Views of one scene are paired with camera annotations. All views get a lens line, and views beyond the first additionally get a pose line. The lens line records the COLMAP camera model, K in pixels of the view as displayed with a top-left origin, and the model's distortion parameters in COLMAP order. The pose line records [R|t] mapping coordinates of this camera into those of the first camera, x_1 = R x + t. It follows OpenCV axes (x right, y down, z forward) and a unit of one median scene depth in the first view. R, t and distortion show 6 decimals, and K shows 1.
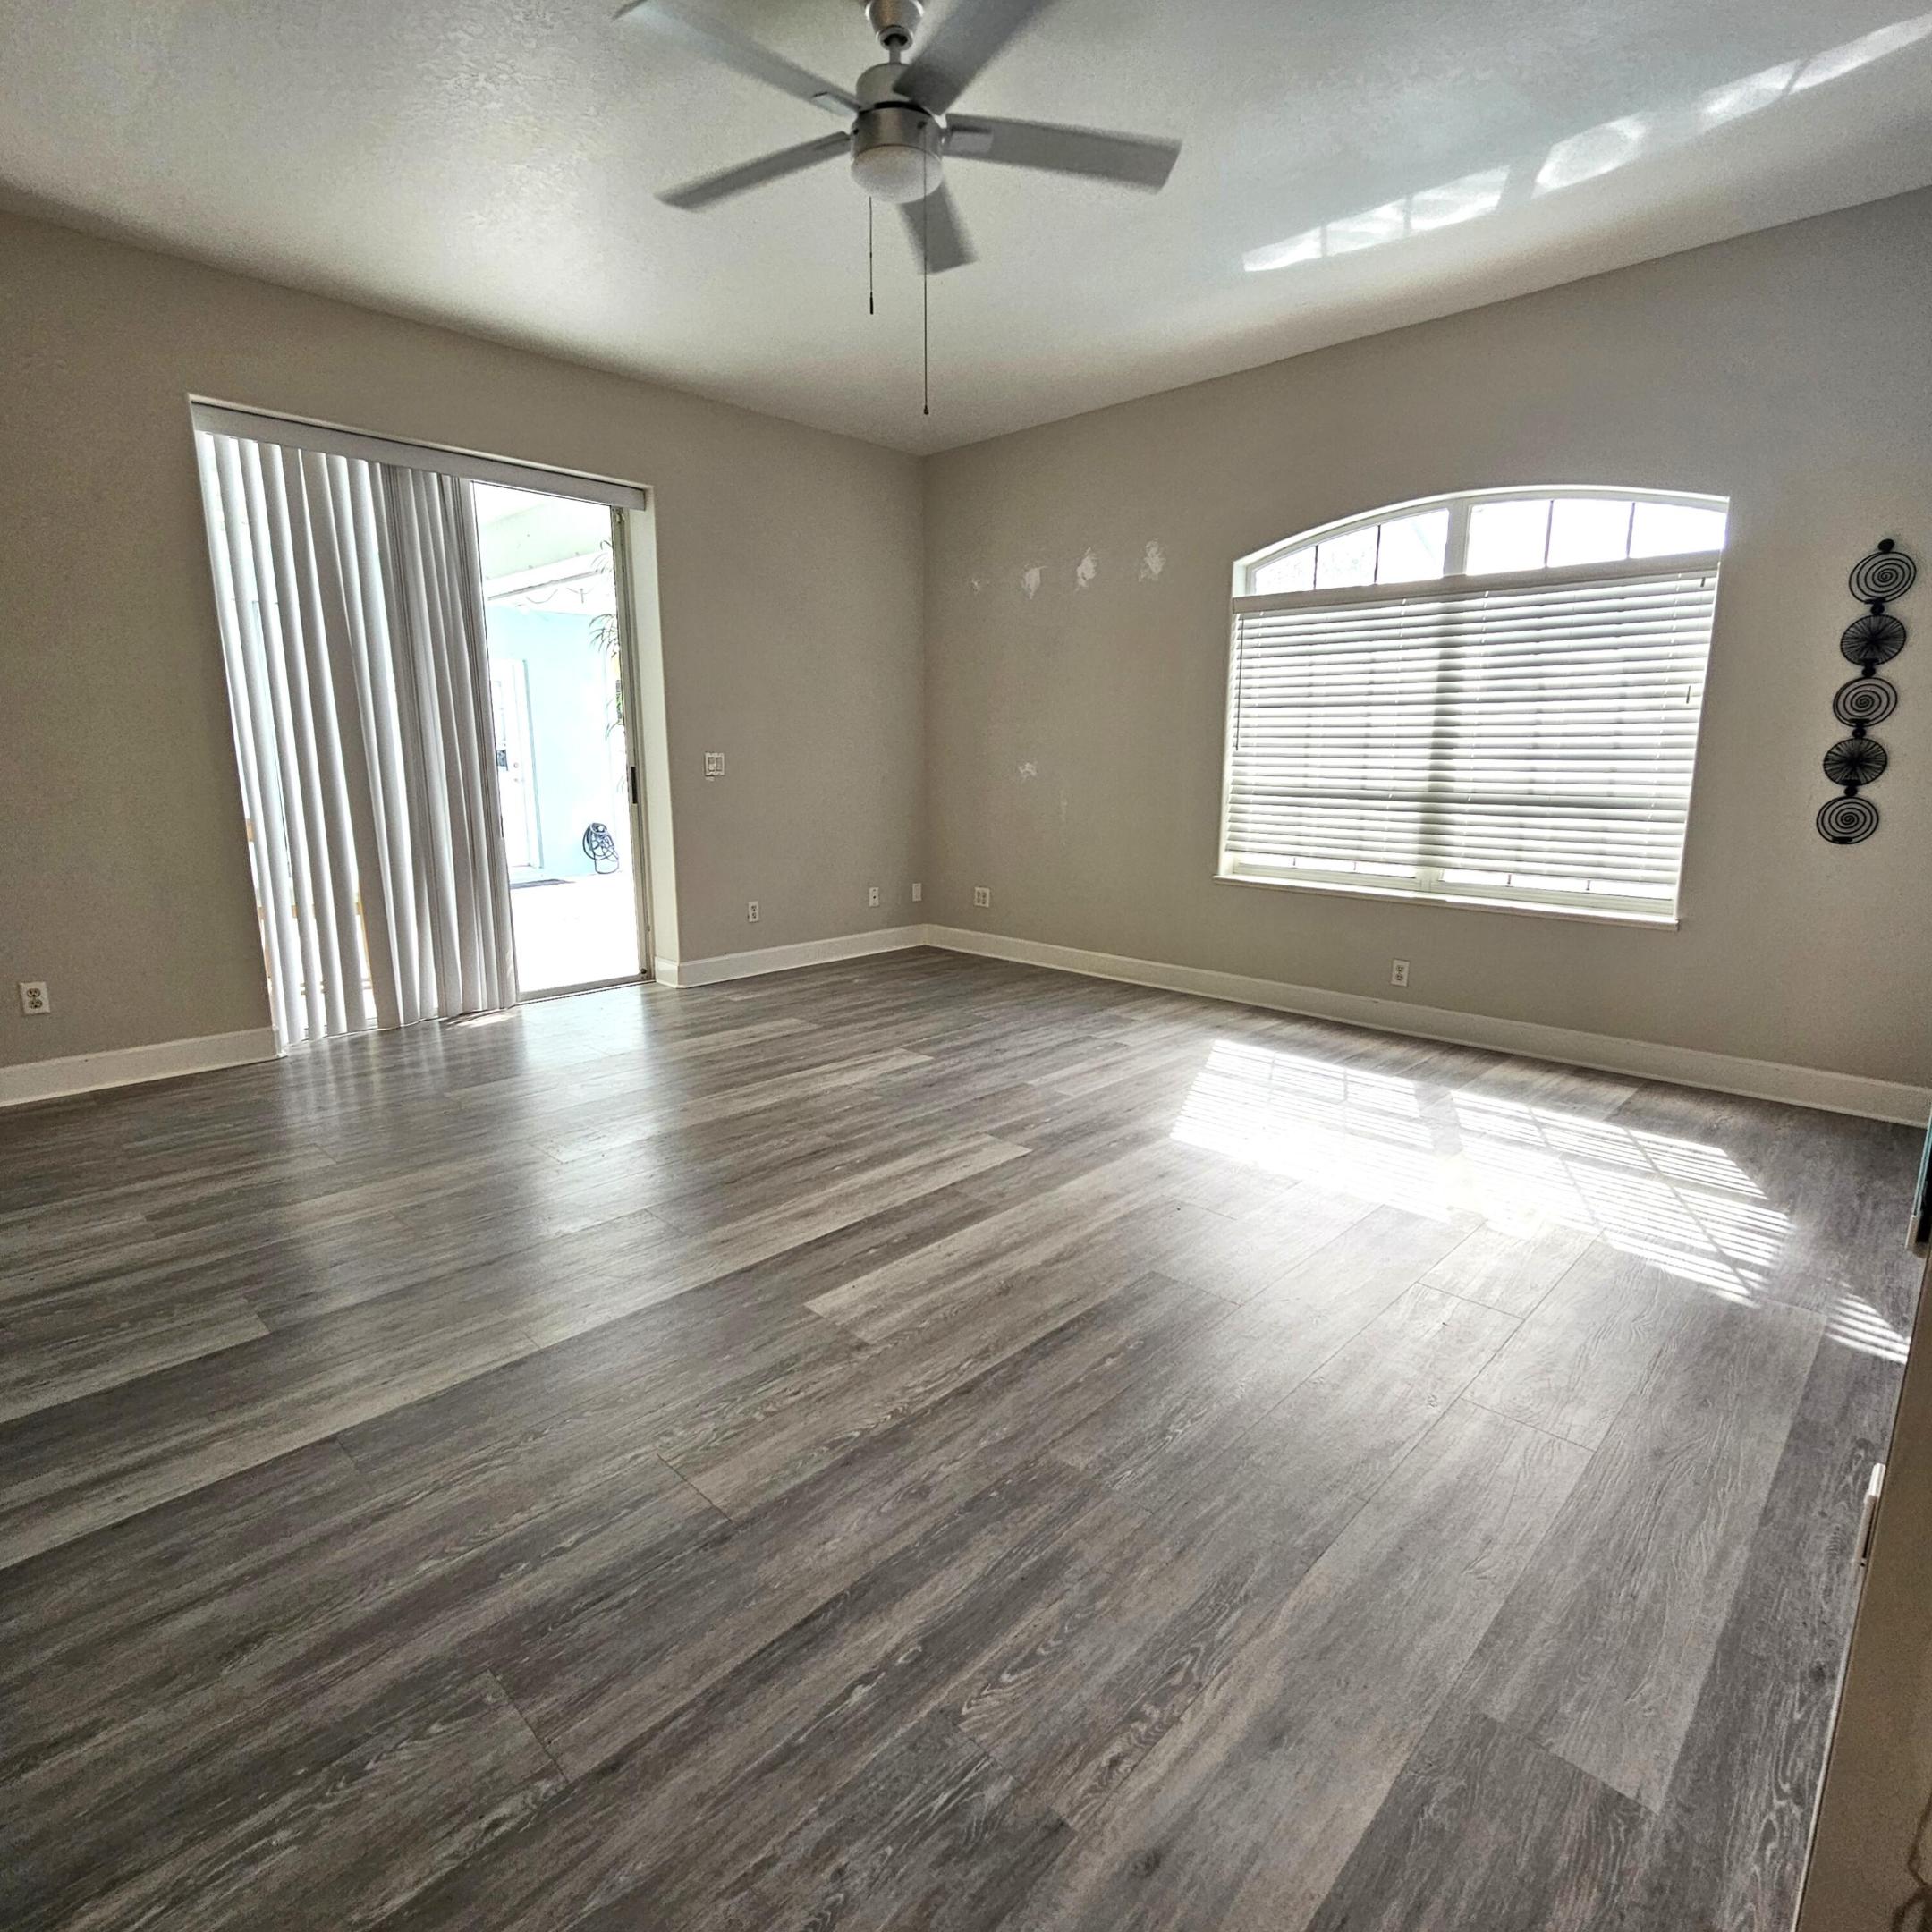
lens RADIAL K [[1071.2, 0, 959.6], [0, 1071.2, 967.6], [0, 0, 1]] dist [-0.007387, 0.002545]
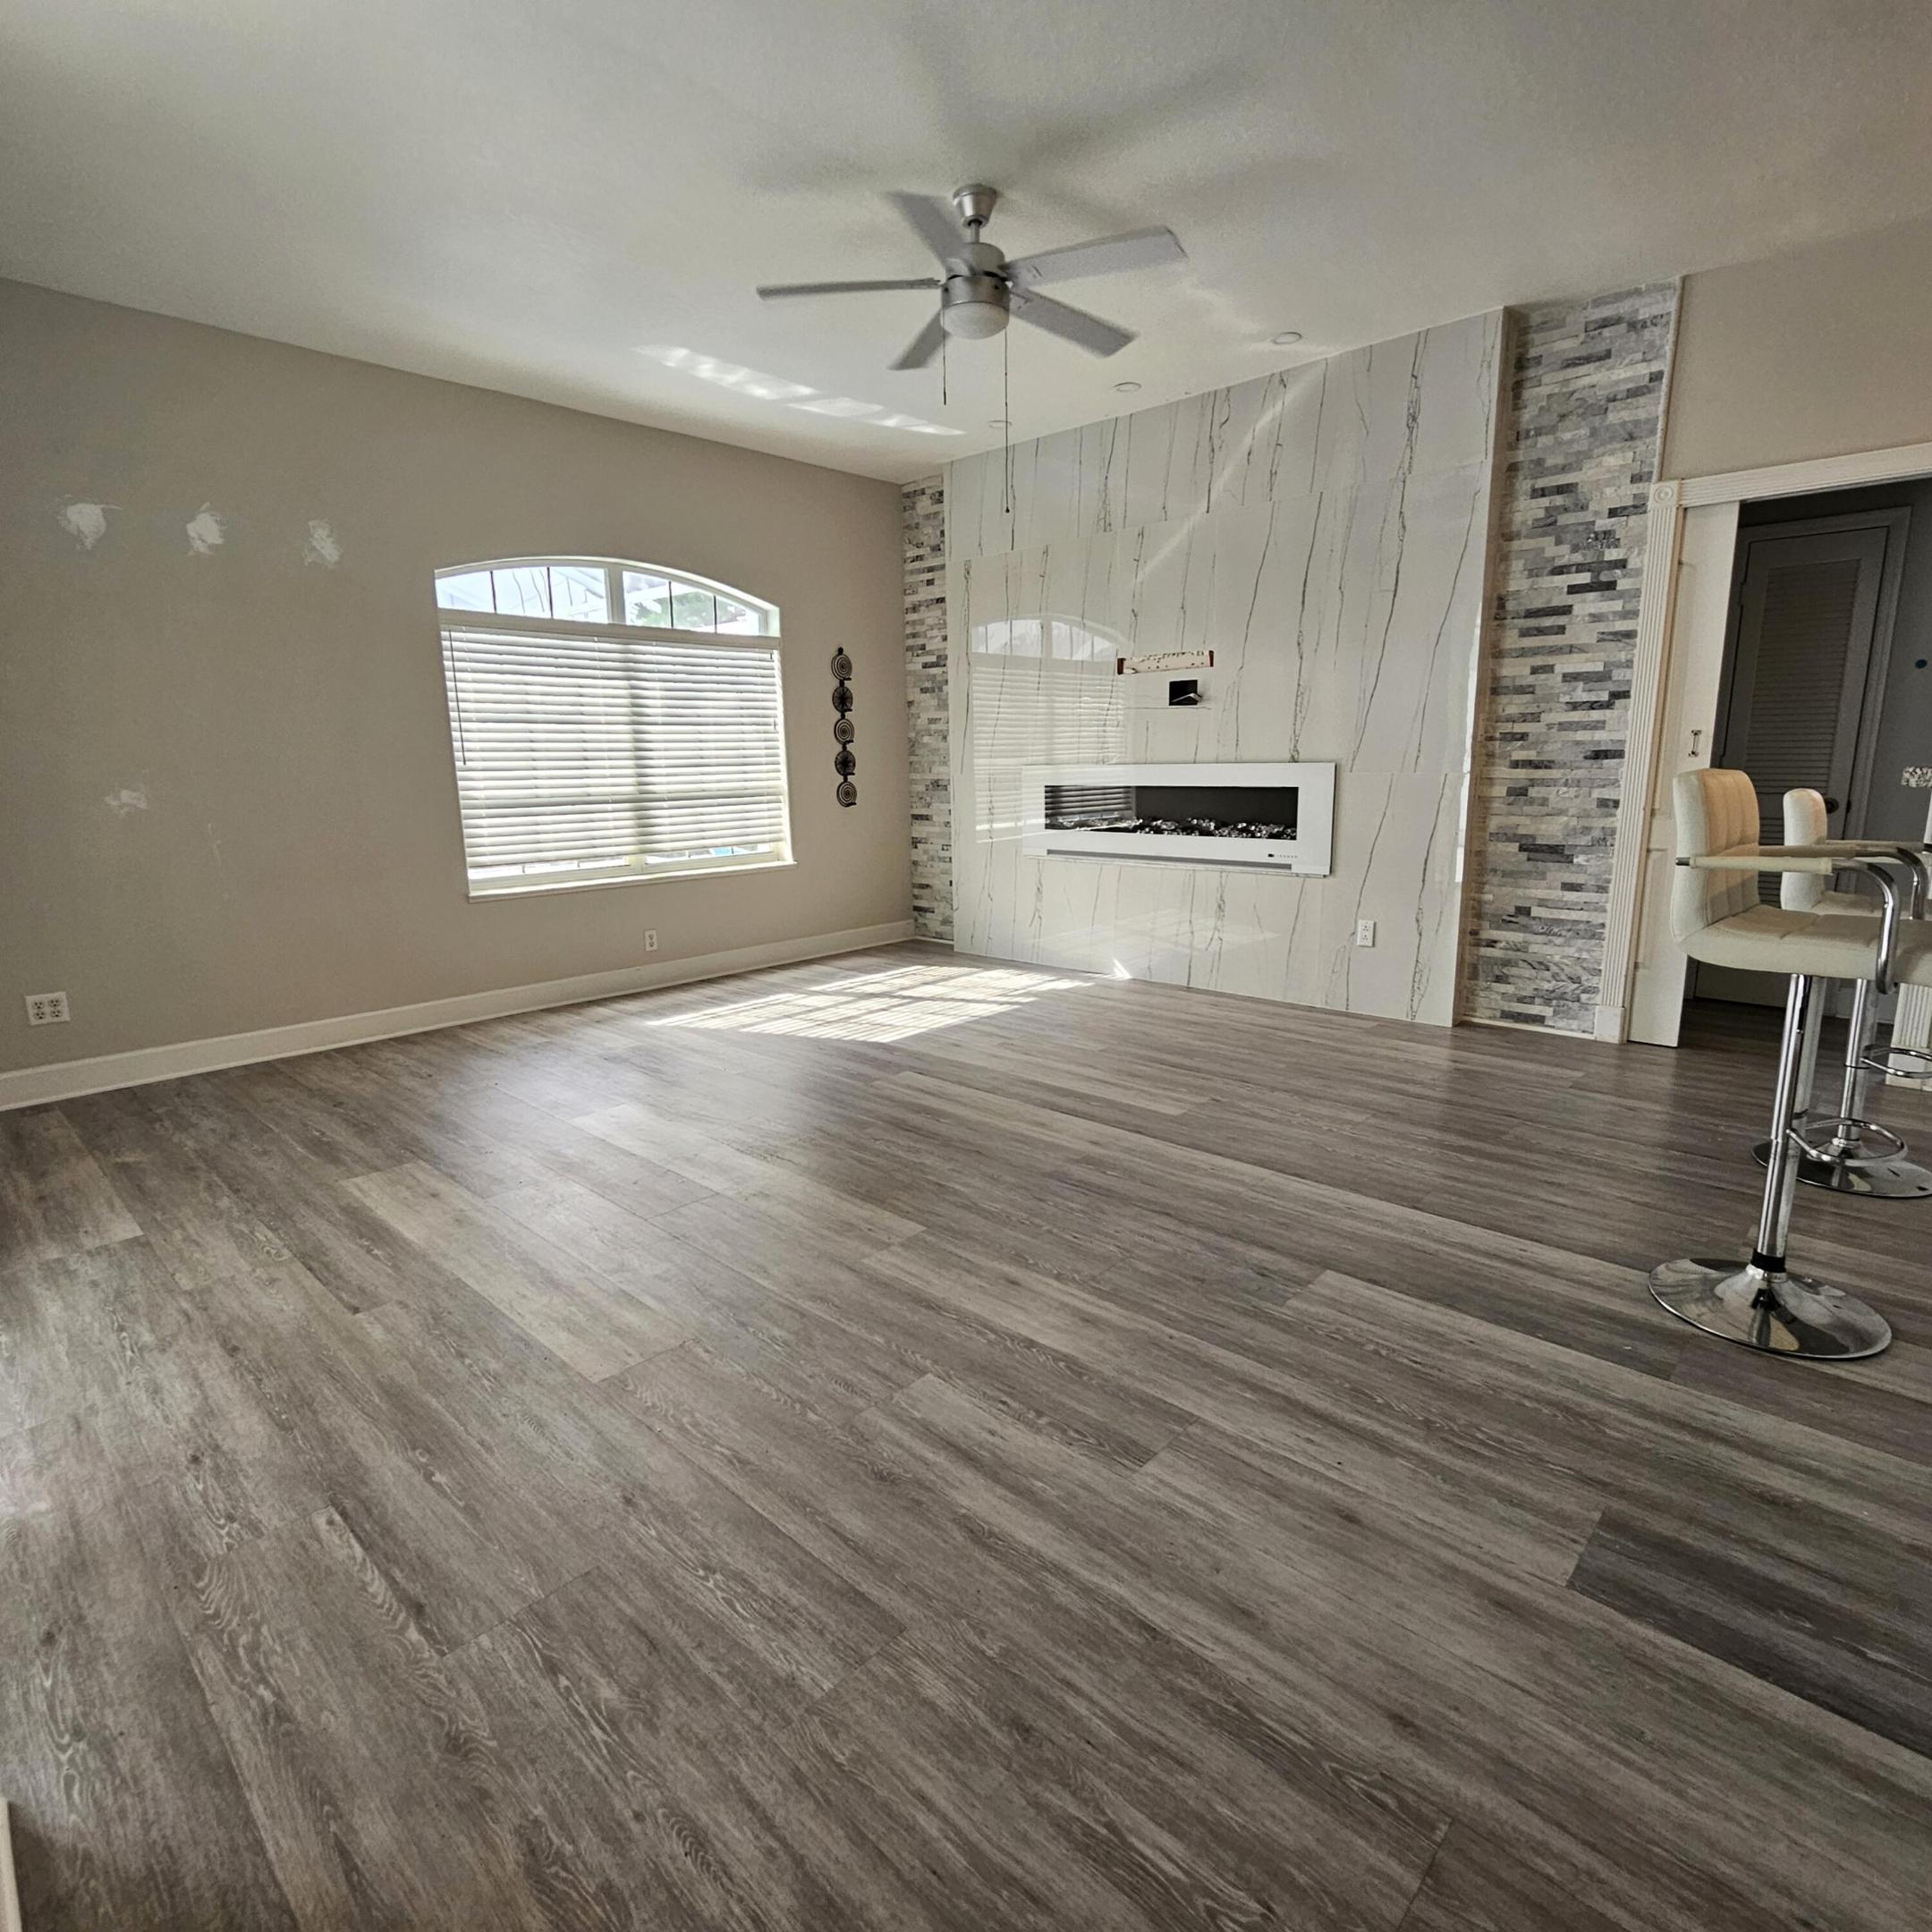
lens RADIAL K [[1071.2, 0, 967.0], [0, 1071.2, 969.6], [0, 0, 1]] dist [-0.007387, 0.002545]
pose [[-0.023623, -0.195466, 0.980426, -1.022048], [0.217096, 0.956294, 0.195886, -0.157728], [-0.975864, 0.217474, 0.019844, 0.780835]]
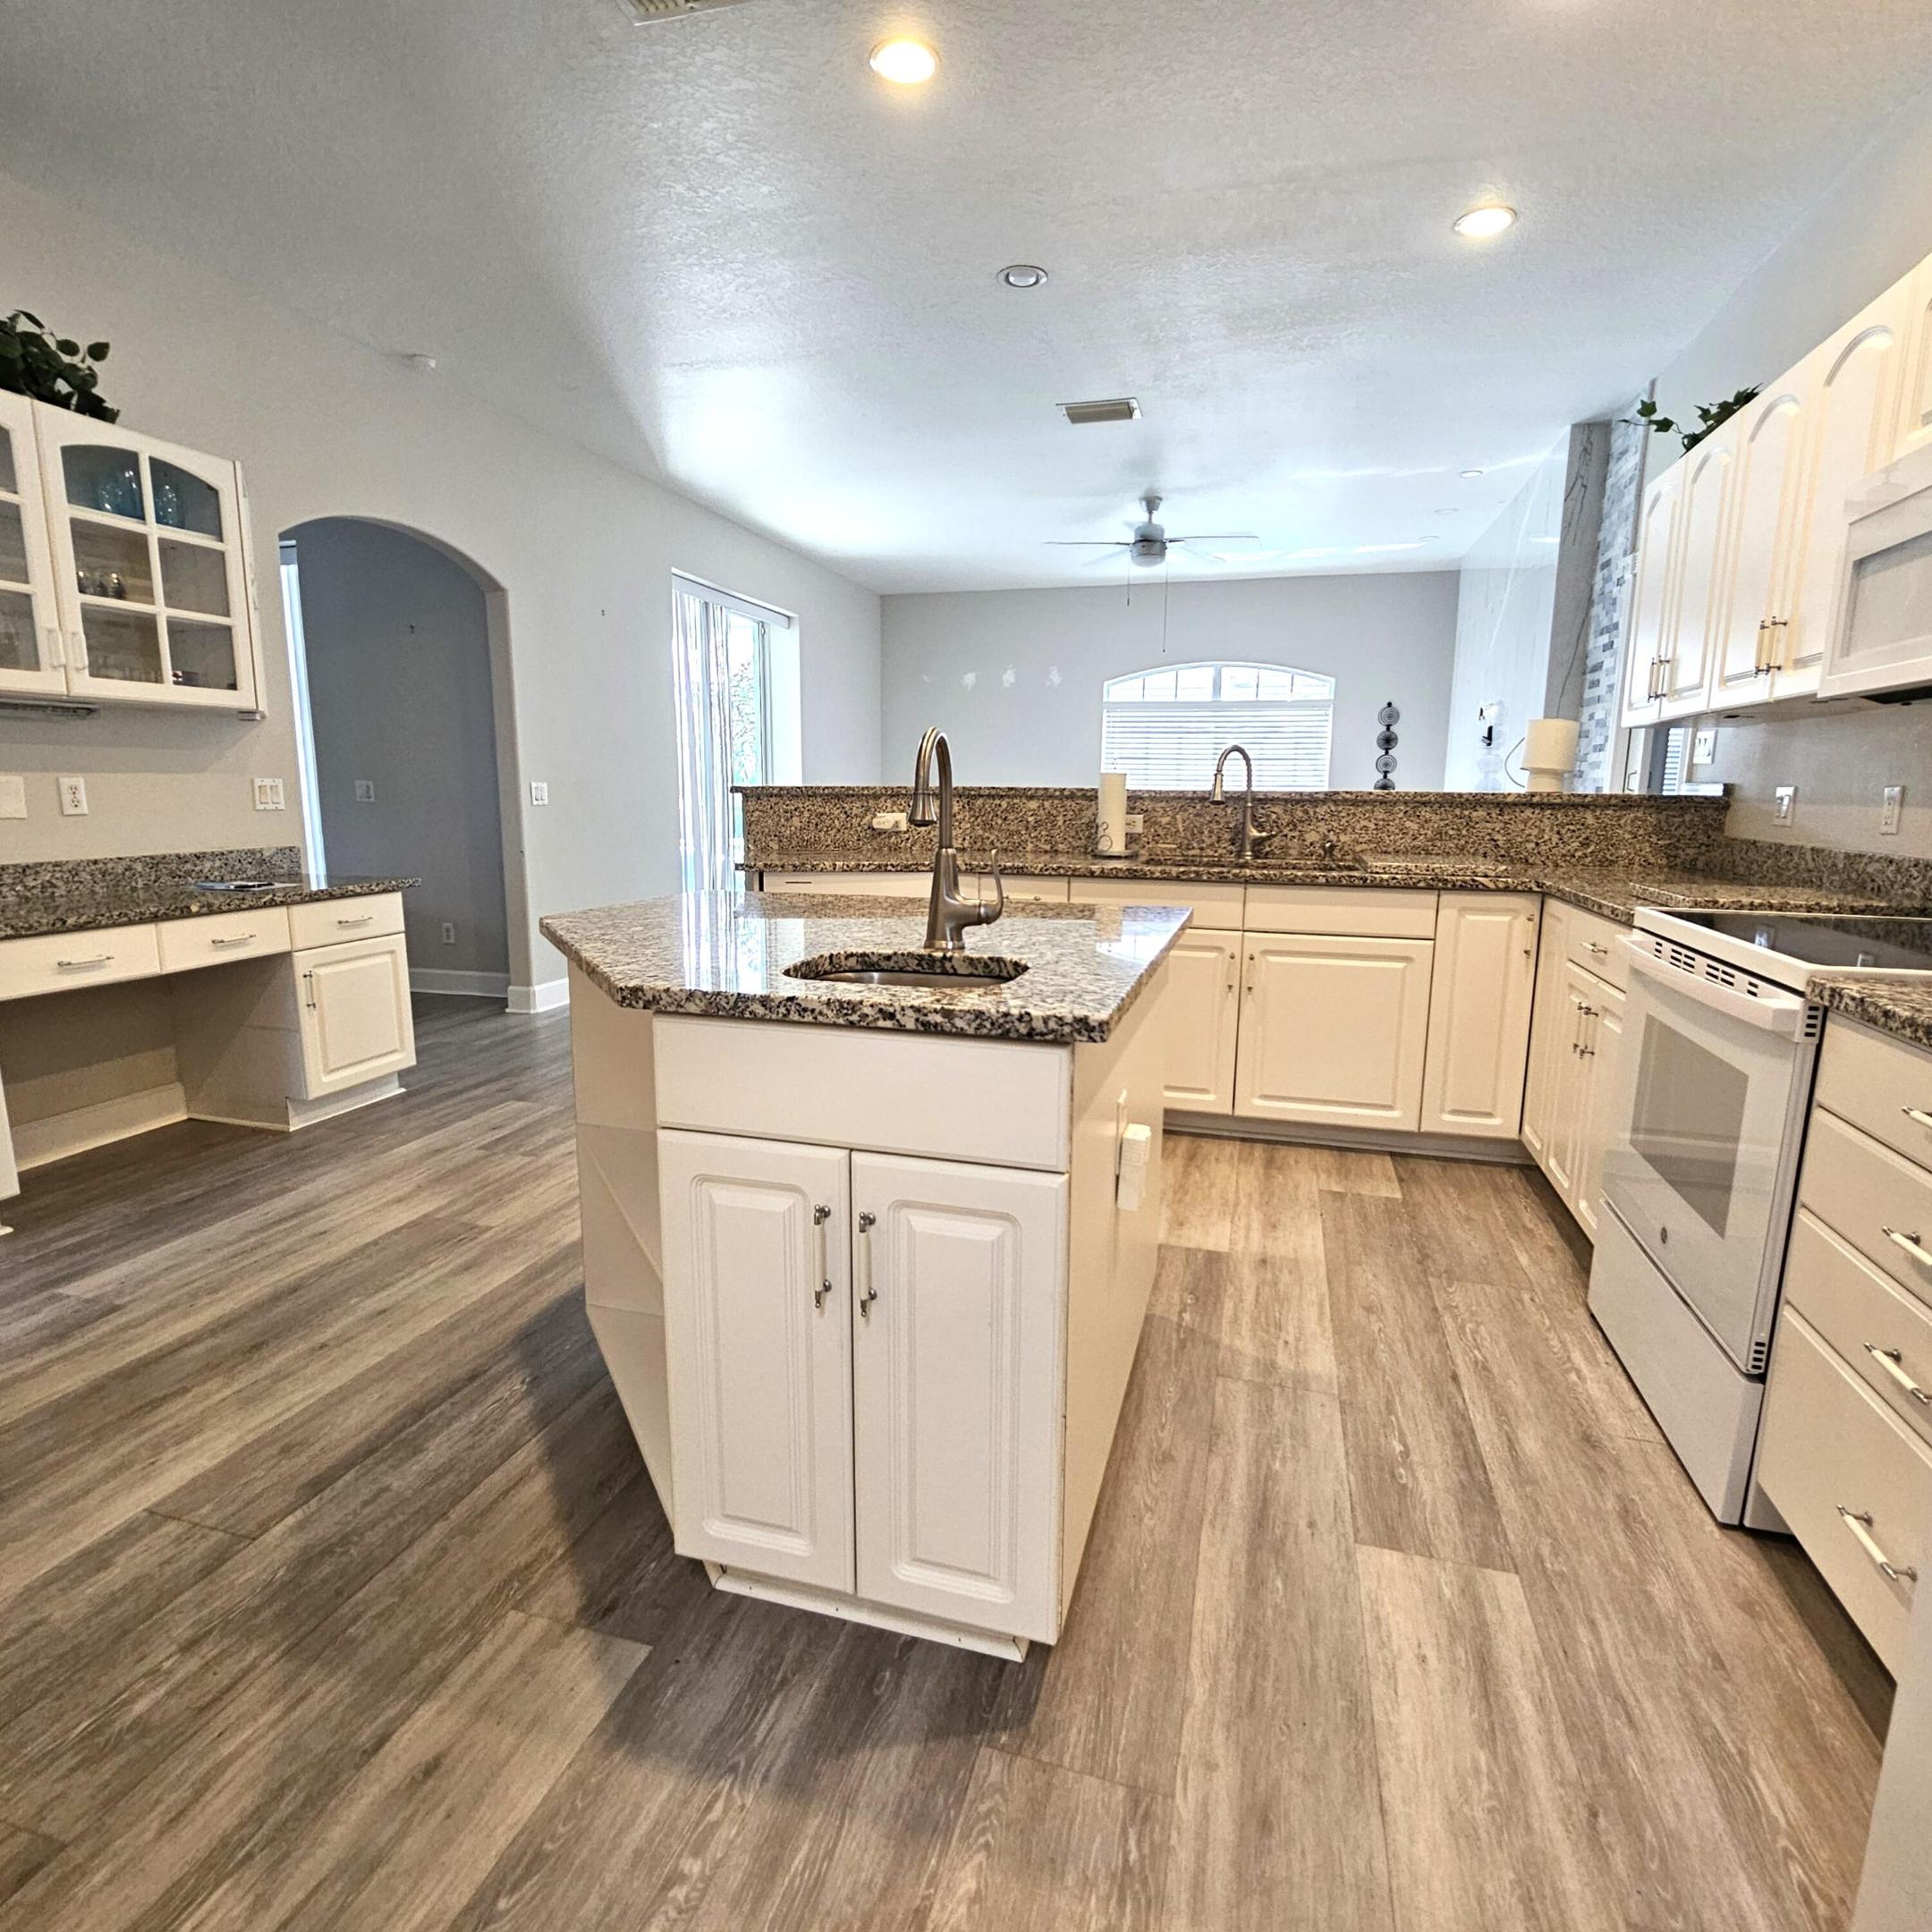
lens RADIAL K [[1071.2, 0, 960.3], [0, 1071.2, 964.2], [0, 0, 1]] dist [-0.007387, 0.002545]
pose [[0.882157, -0.070292, 0.465681, -1.170215], [0.086522, 0.996158, -0.013537, 0.158276], [-0.462940, 0.052234, 0.884849, -0.701283]]
